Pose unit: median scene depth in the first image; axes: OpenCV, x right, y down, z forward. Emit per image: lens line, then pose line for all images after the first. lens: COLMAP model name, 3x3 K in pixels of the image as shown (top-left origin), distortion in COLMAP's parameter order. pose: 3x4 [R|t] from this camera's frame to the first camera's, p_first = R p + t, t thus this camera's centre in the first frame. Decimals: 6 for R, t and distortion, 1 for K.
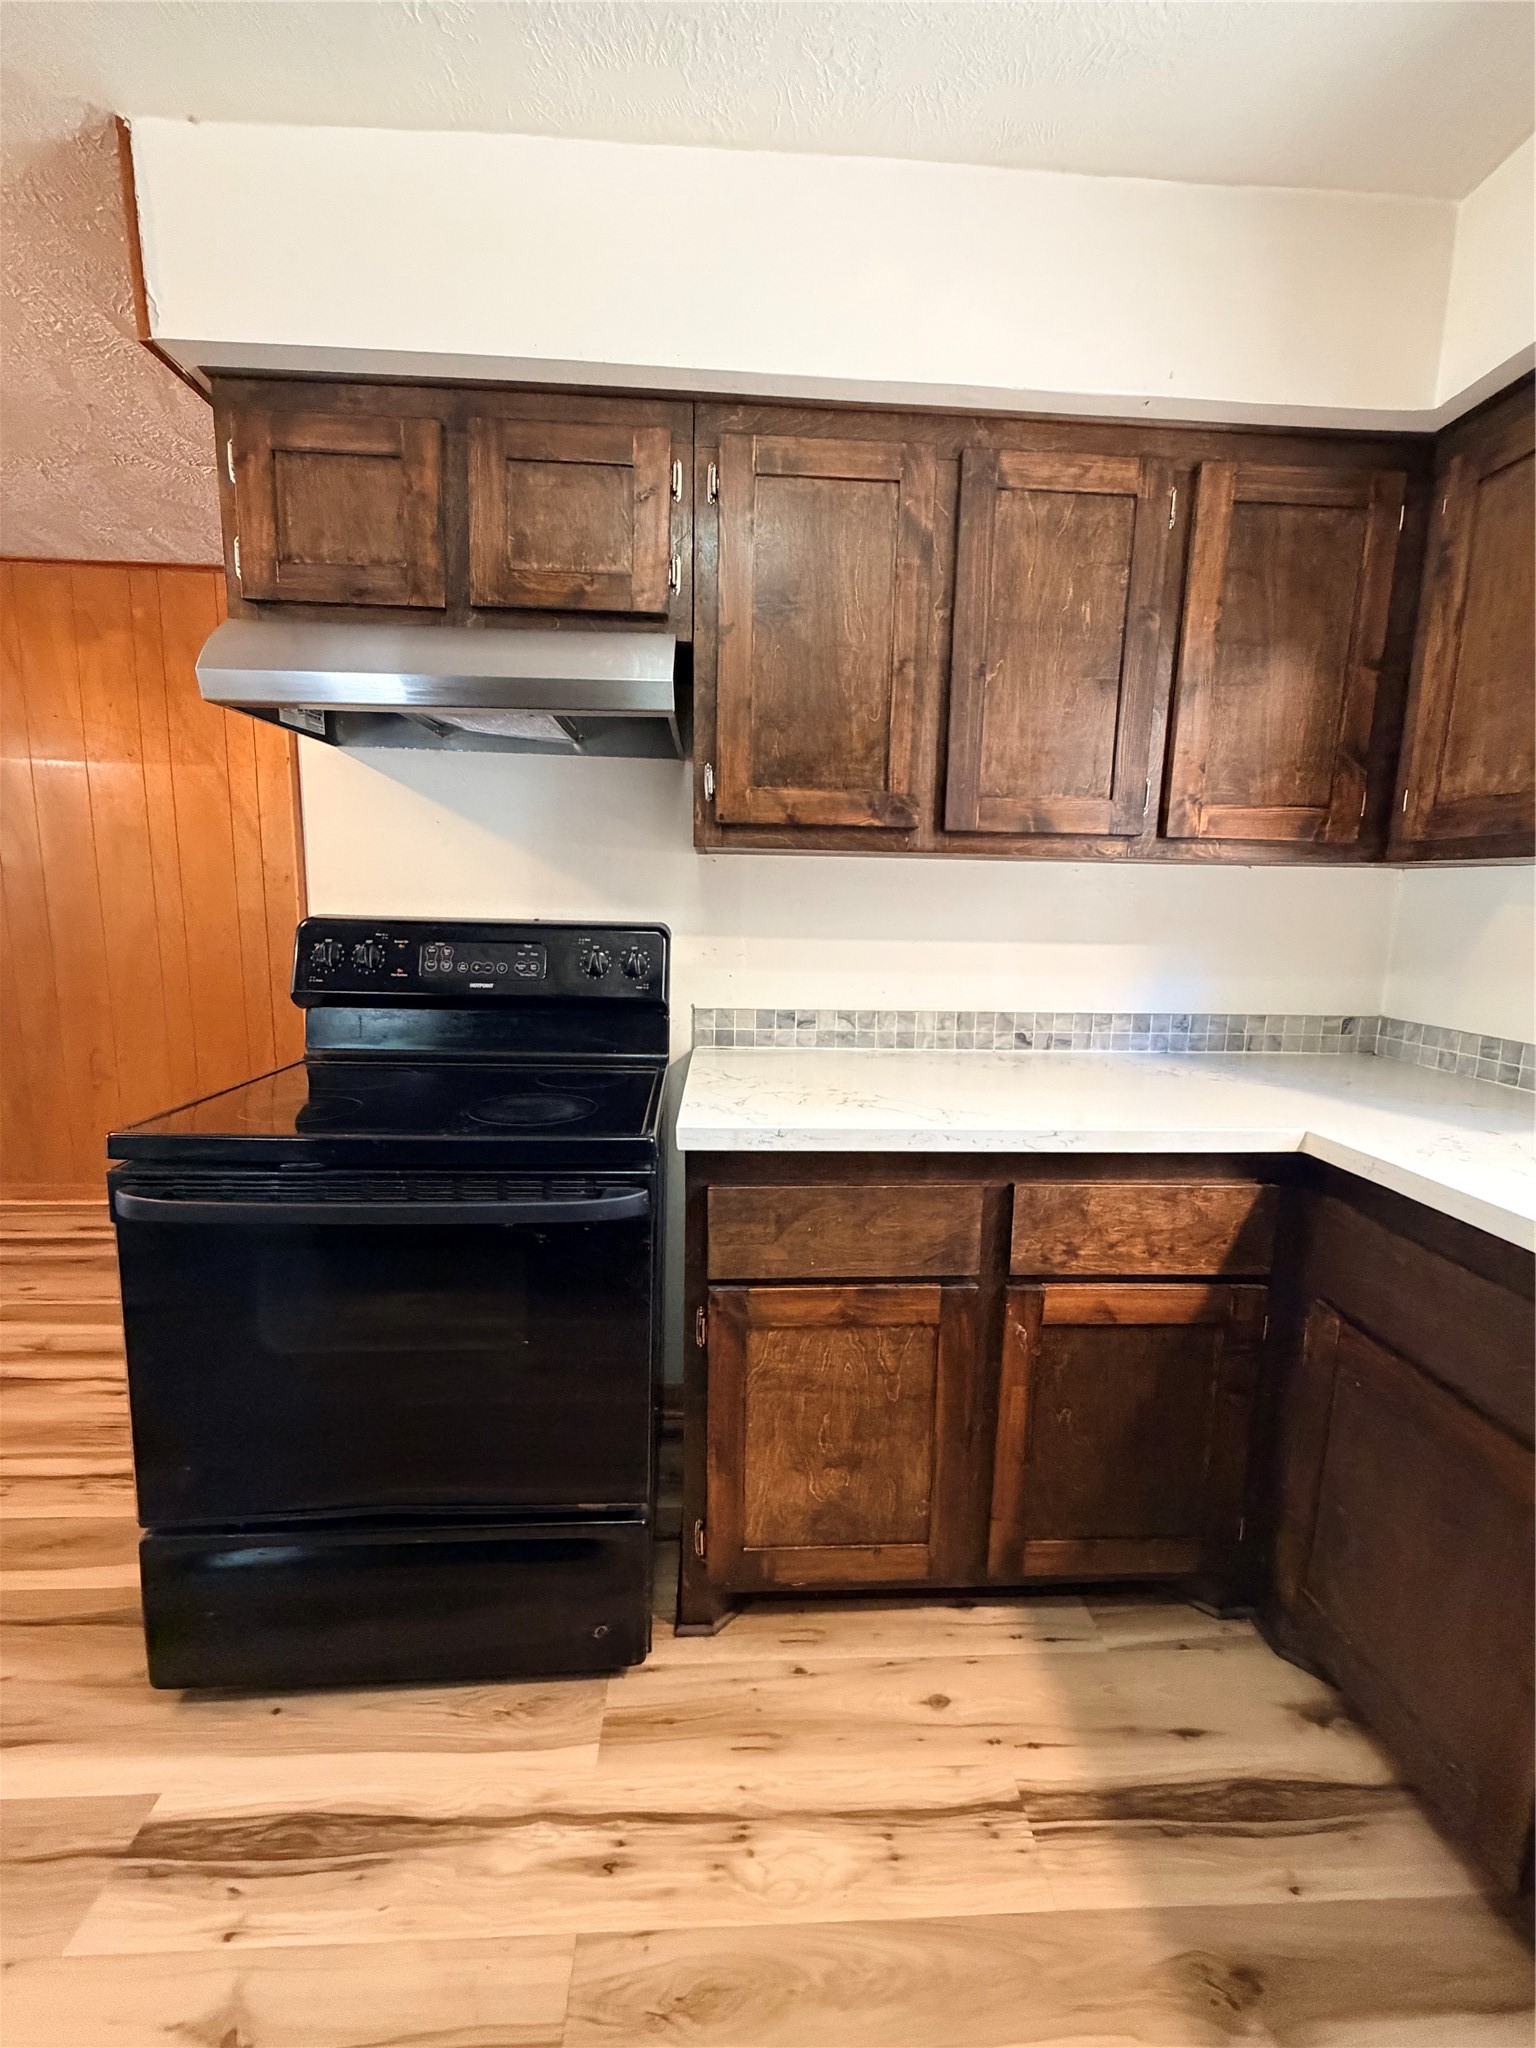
lens RADIAL K [[817.9, 0, 766.9], [0, 817.9, 1017.7], [0, 0, 1]] dist [-0.000399, 0.000177]
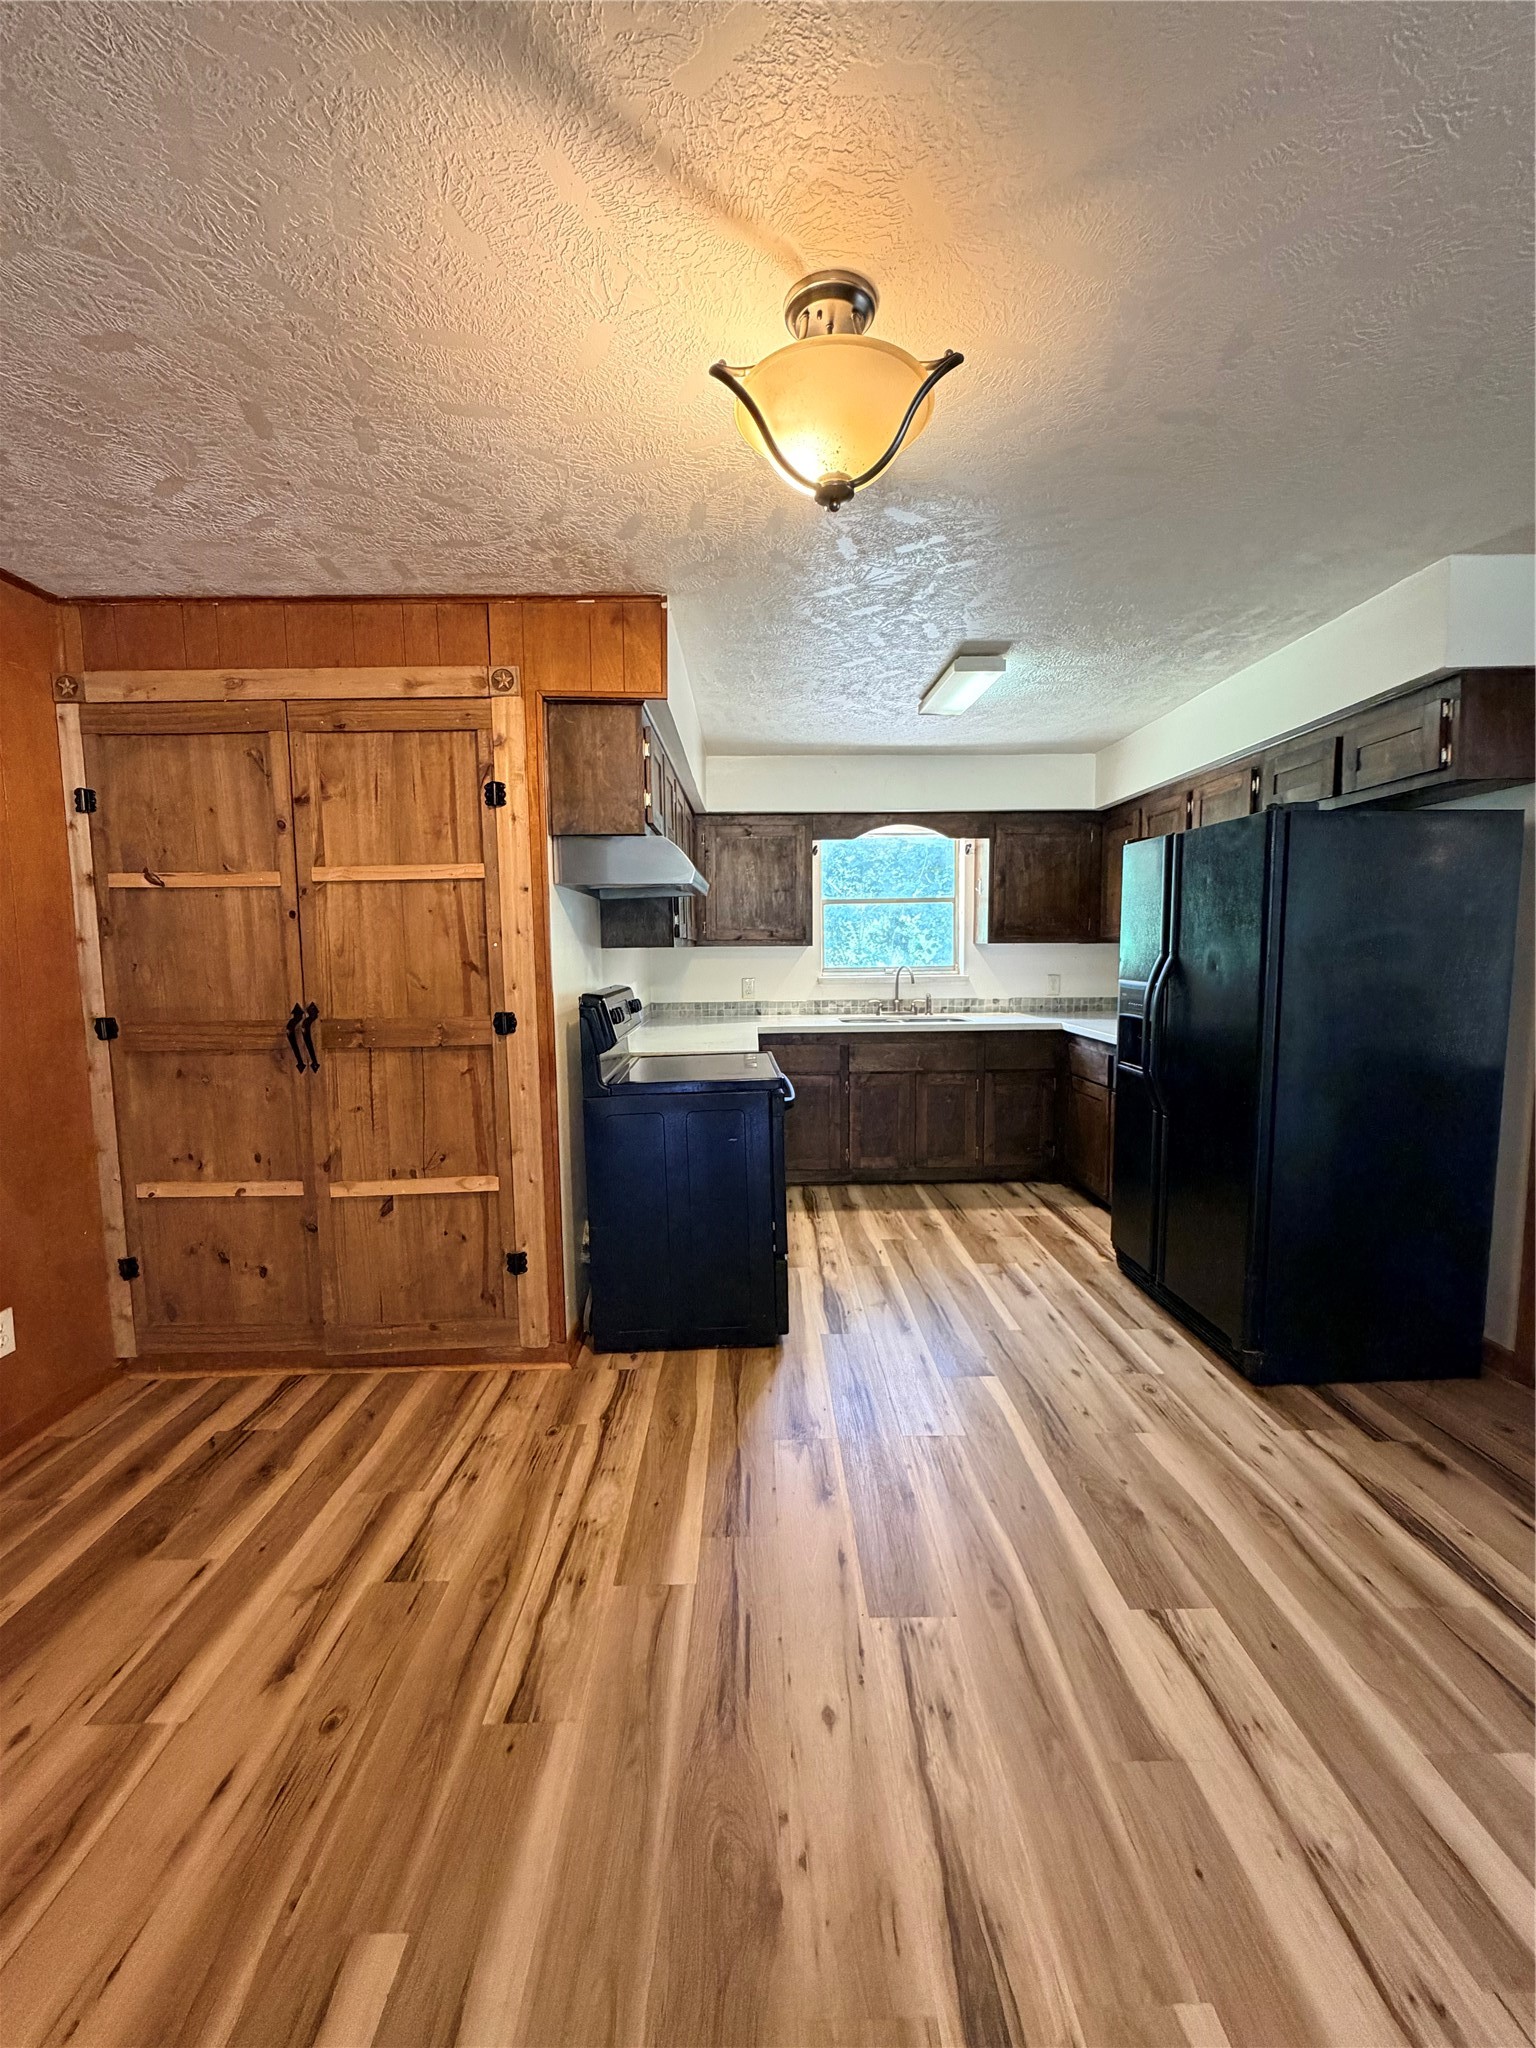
lens RADIAL K [[817.9, 0, 766.9], [0, 817.9, 1017.7], [0, 0, 1]] dist [-0.000399, 0.000177]
pose [[0.033716, -0.108670, 0.993506, -2.604739], [0.159977, 0.981840, 0.101965, -0.231318], [-0.986545, 0.155500, 0.050489, 0.739580]]
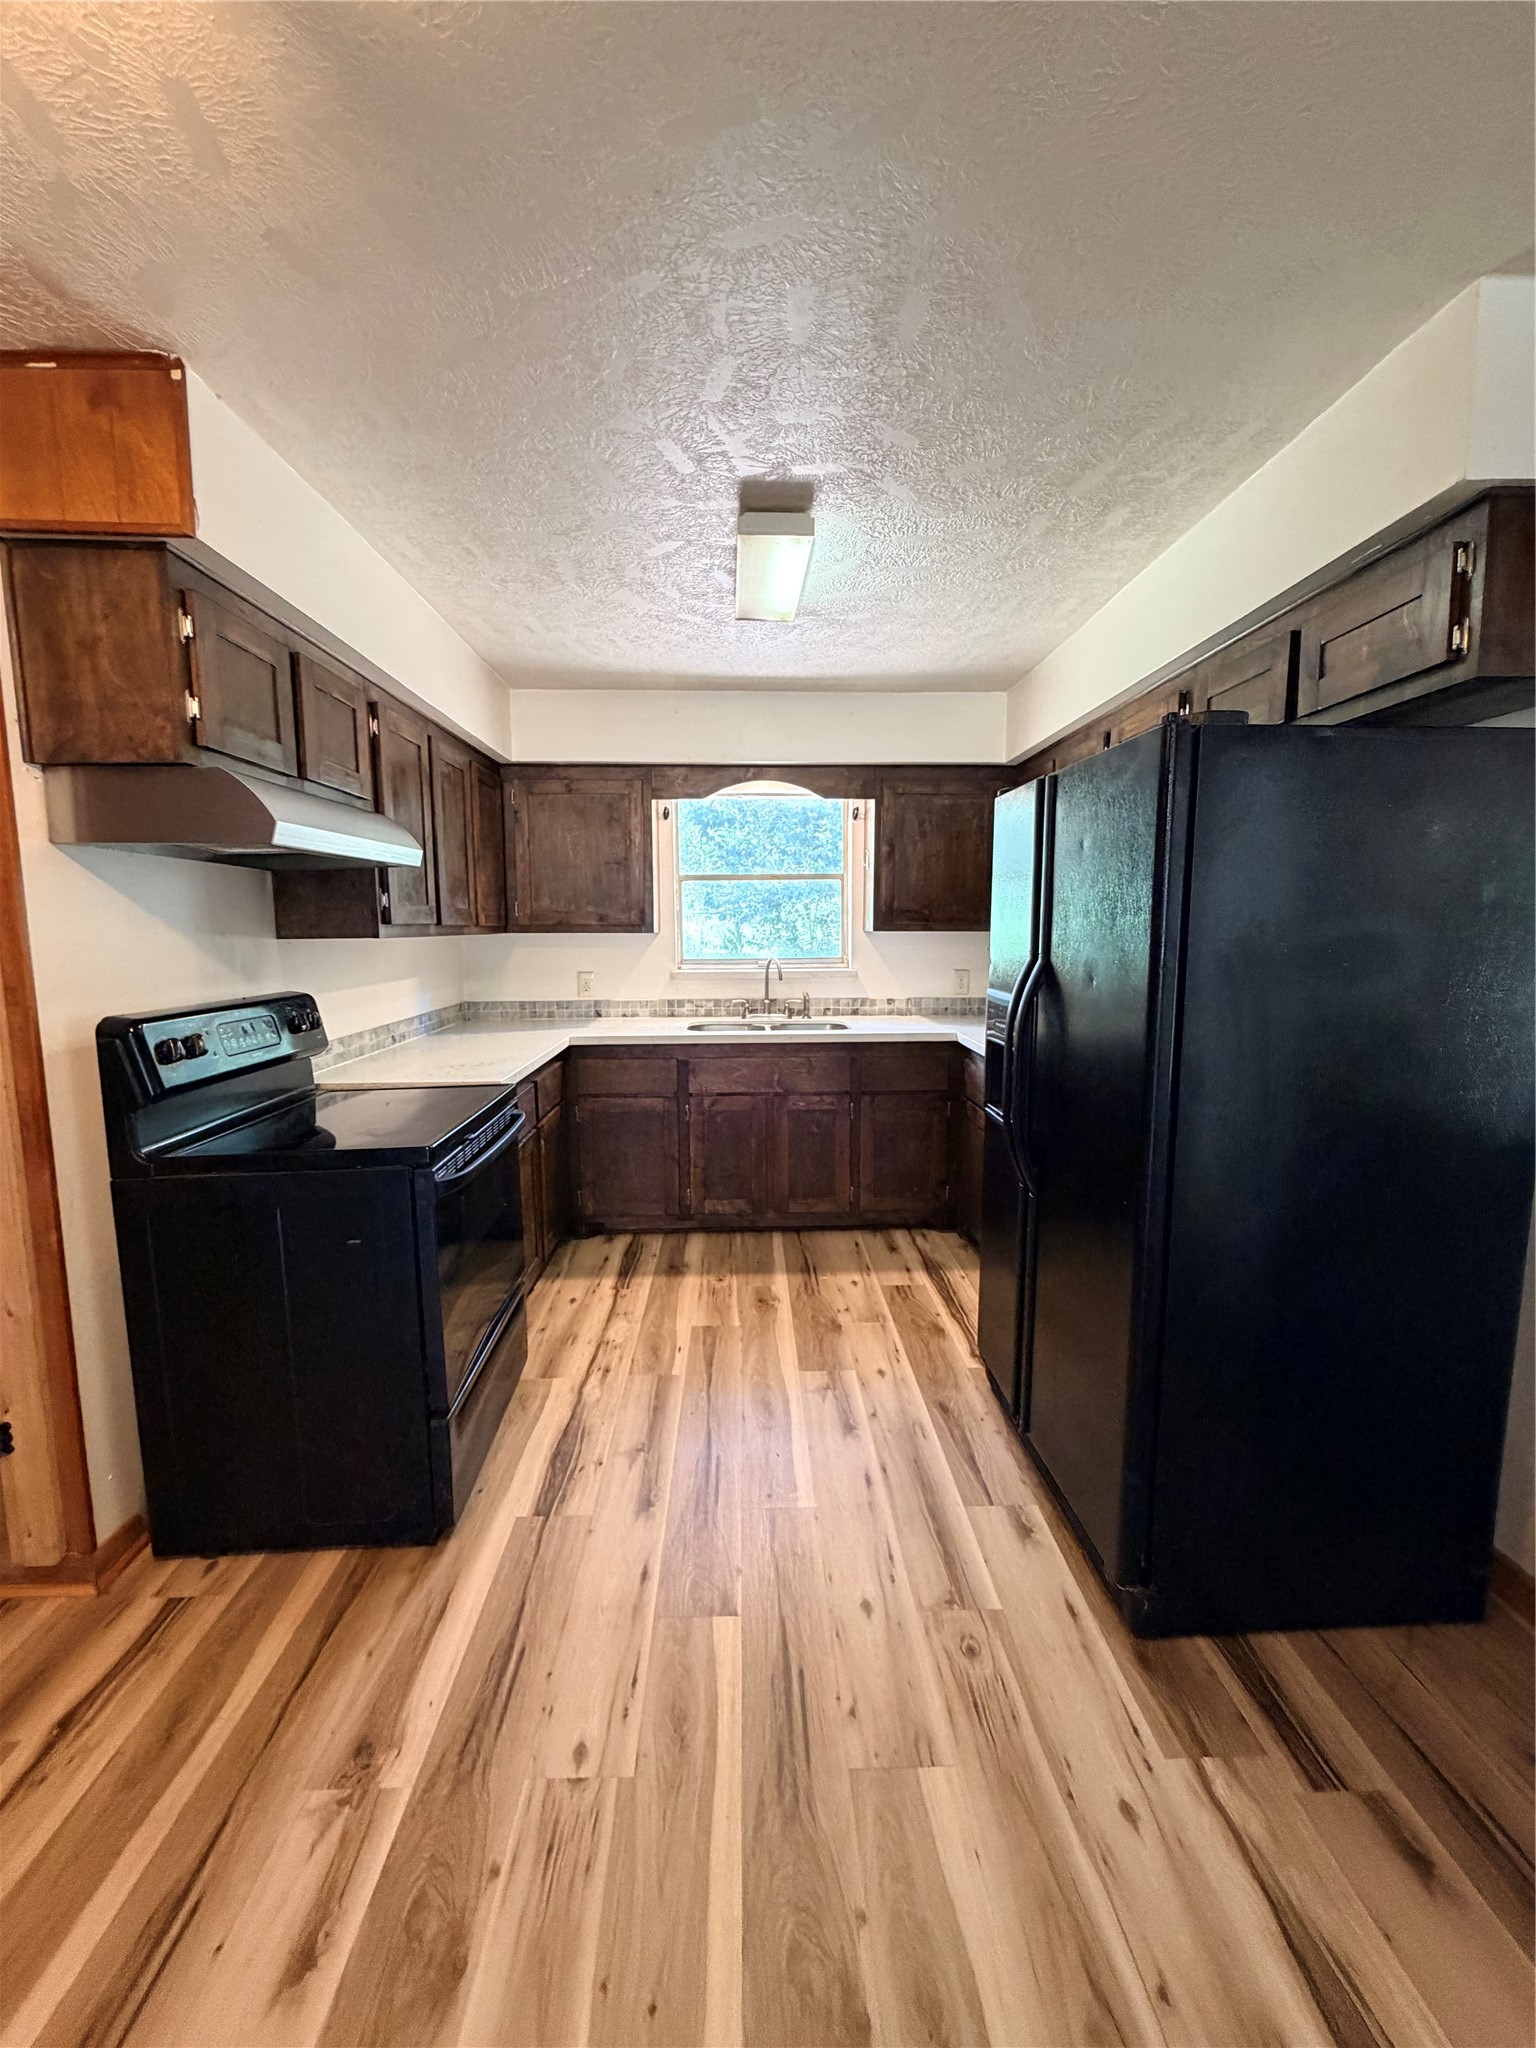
lens RADIAL K [[817.9, 0, 766.9], [0, 817.9, 1017.7], [0, 0, 1]] dist [-0.000399, 0.000177]
pose [[0.020490, -0.134516, 0.990700, -1.889872], [0.153448, 0.979590, 0.129834, -0.164815], [-0.987944, 0.149360, 0.040713, 0.224305]]
